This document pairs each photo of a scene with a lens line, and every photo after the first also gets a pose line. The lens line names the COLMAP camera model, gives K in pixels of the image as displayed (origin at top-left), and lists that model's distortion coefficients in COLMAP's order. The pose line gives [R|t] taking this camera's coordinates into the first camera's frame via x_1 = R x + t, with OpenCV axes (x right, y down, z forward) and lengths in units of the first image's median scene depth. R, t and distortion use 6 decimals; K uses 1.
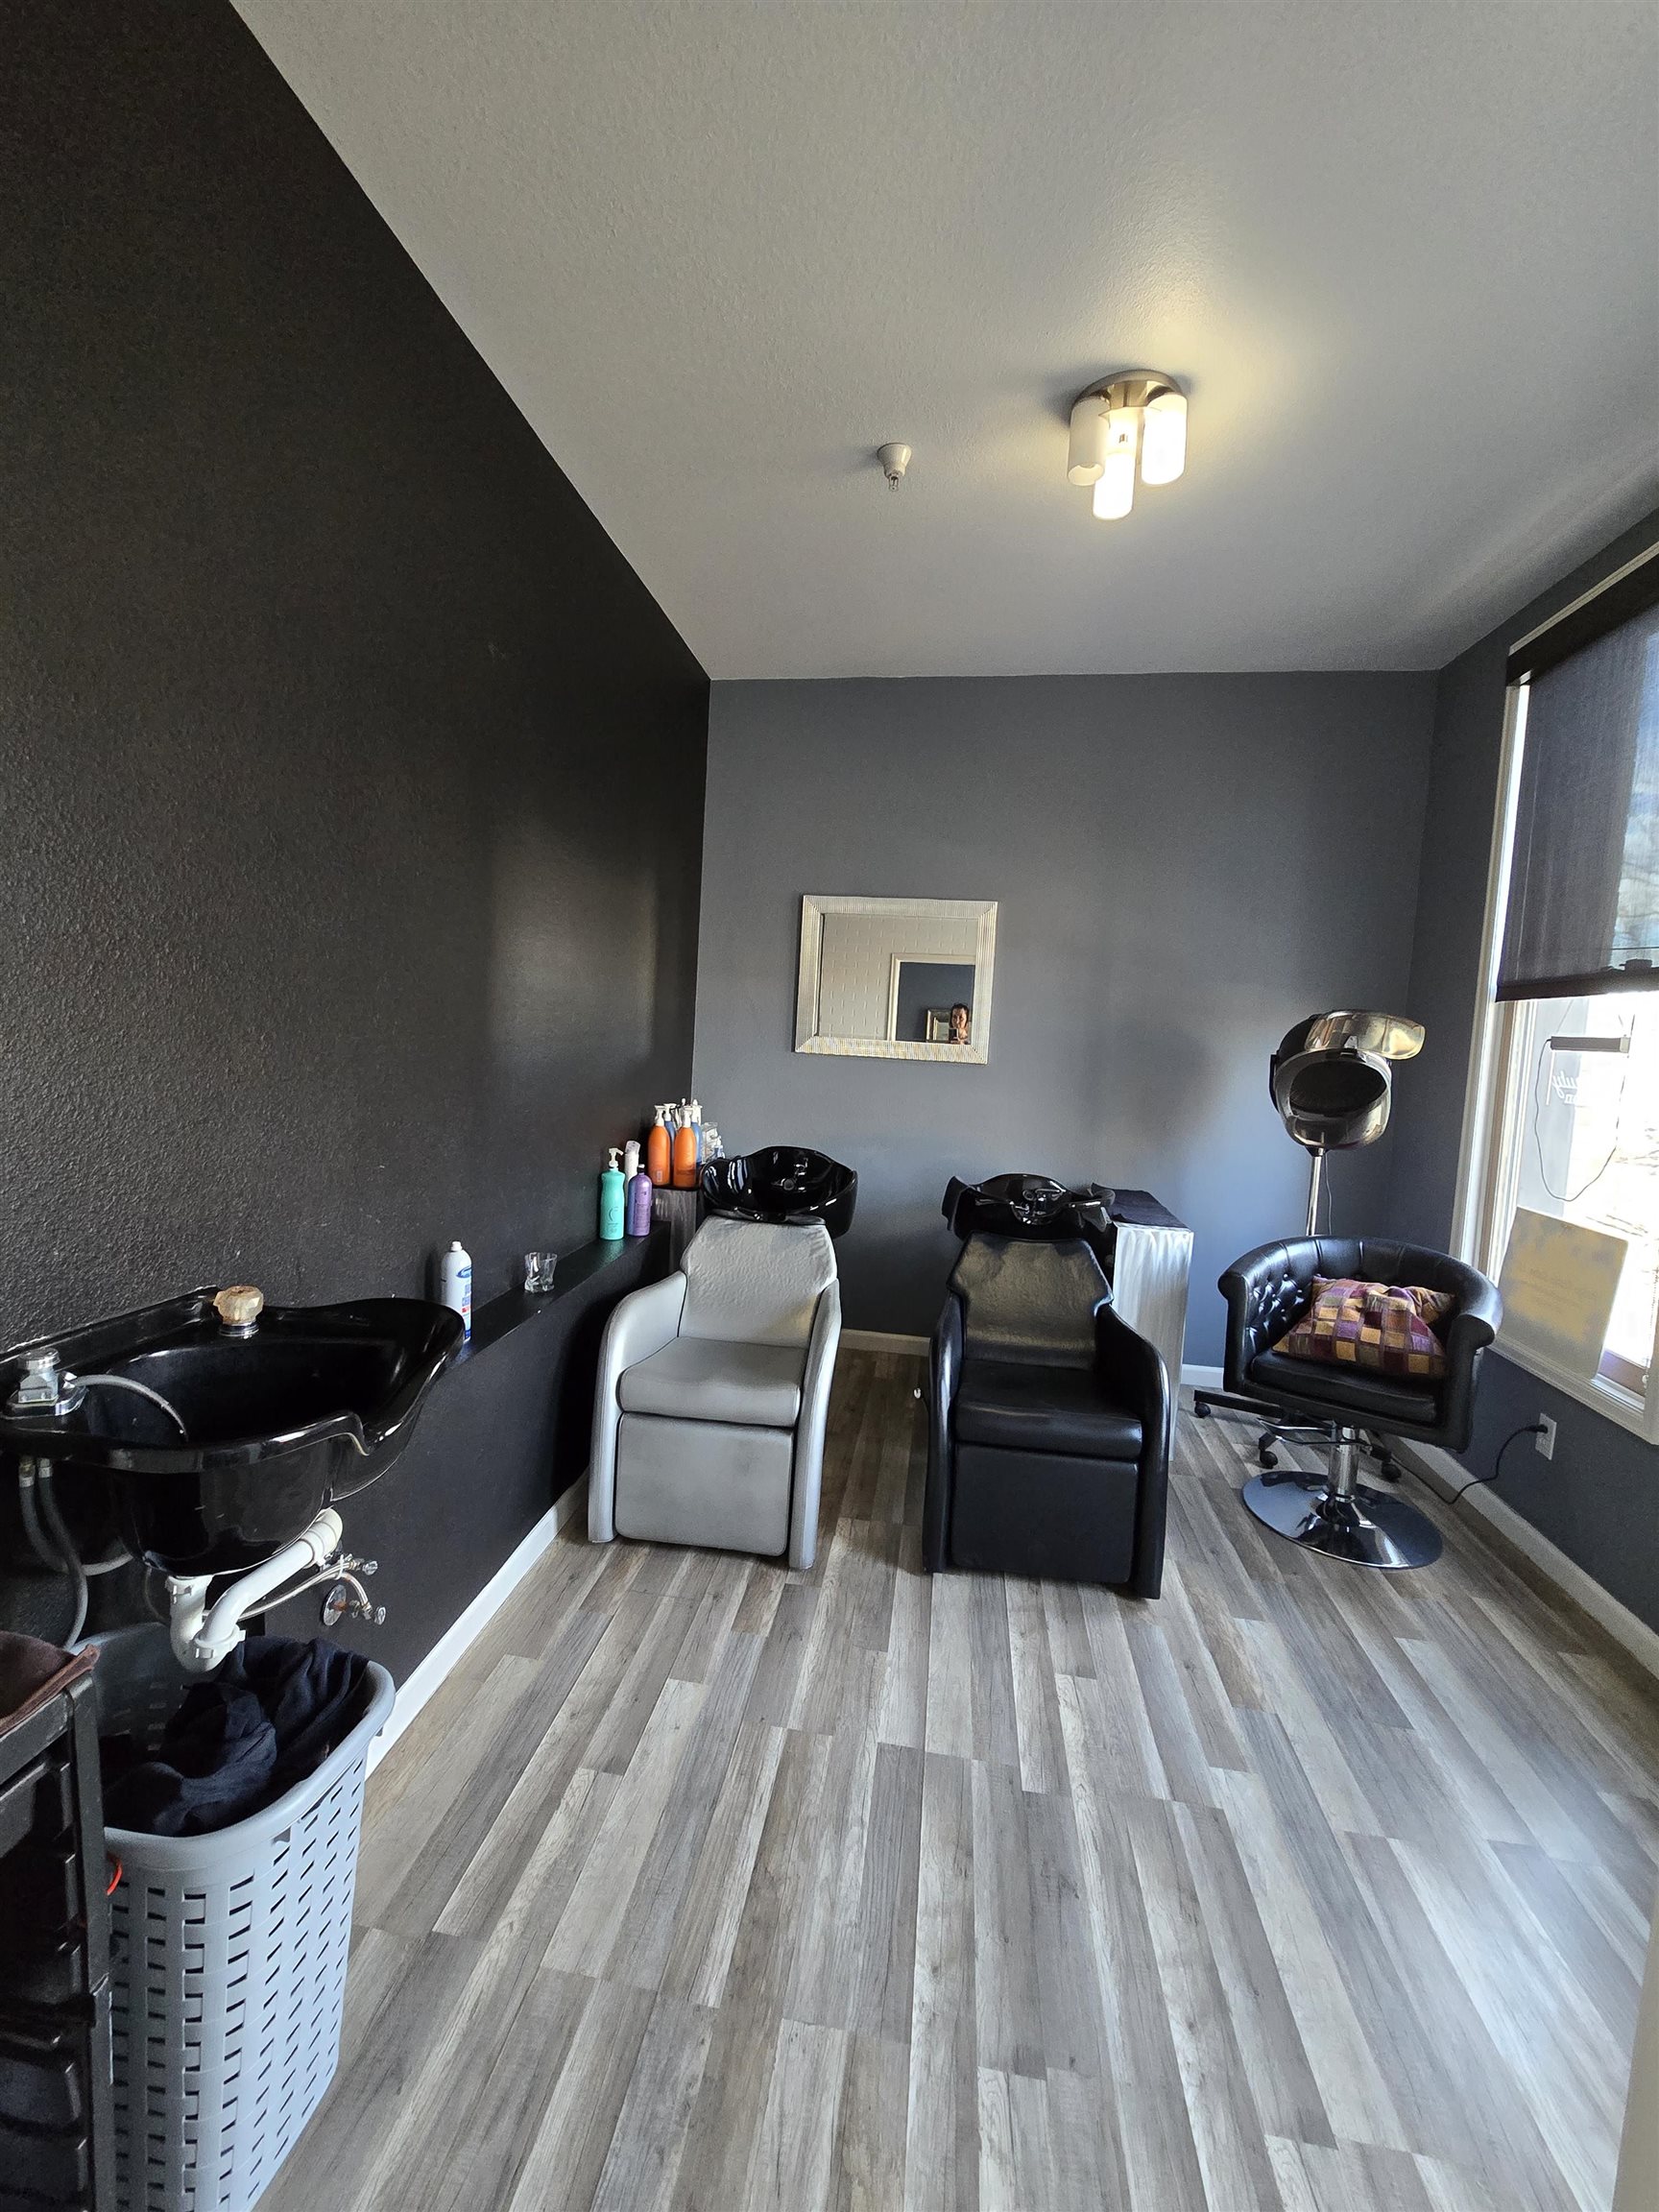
lens RADIAL K [[899.7, 0, 814.6], [0, 899.7, 1093.7], [0, 0, 1]] dist [-0.004769, 0.001542]
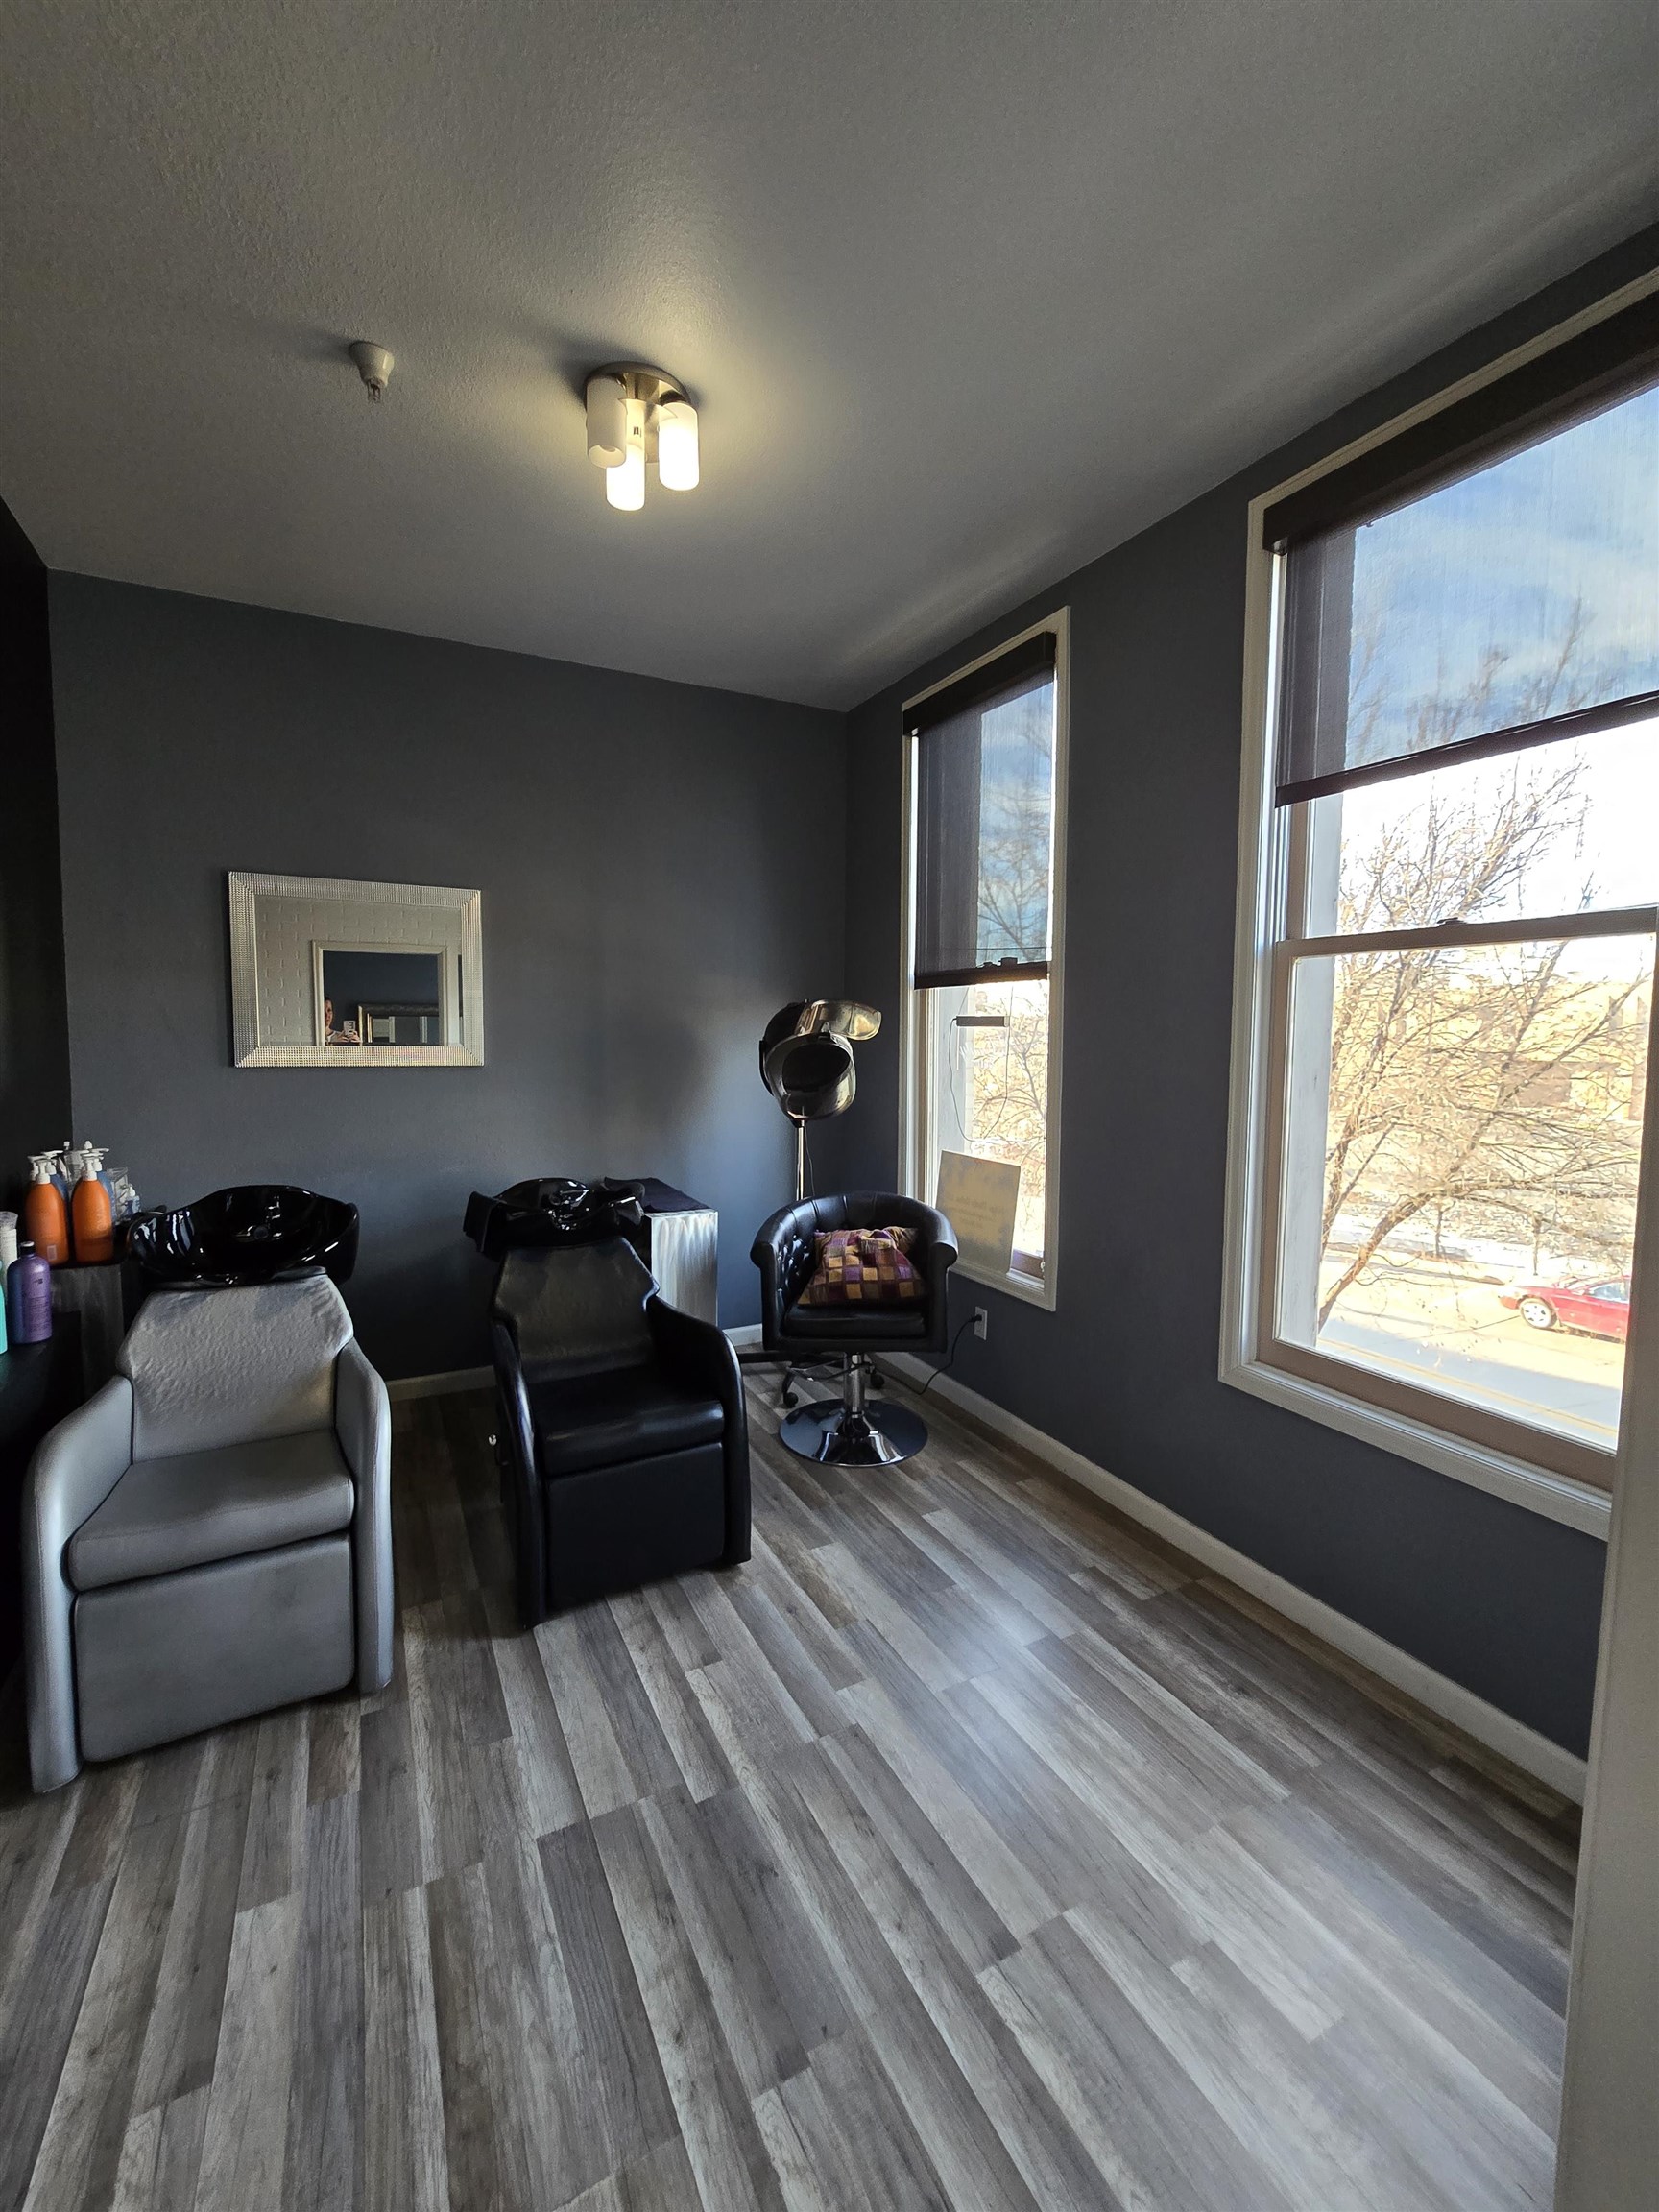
lens RADIAL K [[899.7, 0, 812.0], [0, 899.7, 1096.6], [0, 0, 1]] dist [-0.004769, 0.001542]
pose [[0.808951, -0.088275, 0.581211, -0.133480], [0.078476, 0.996029, 0.042053, -0.024403], [-0.582615, 0.011593, 0.812665, 0.087580]]
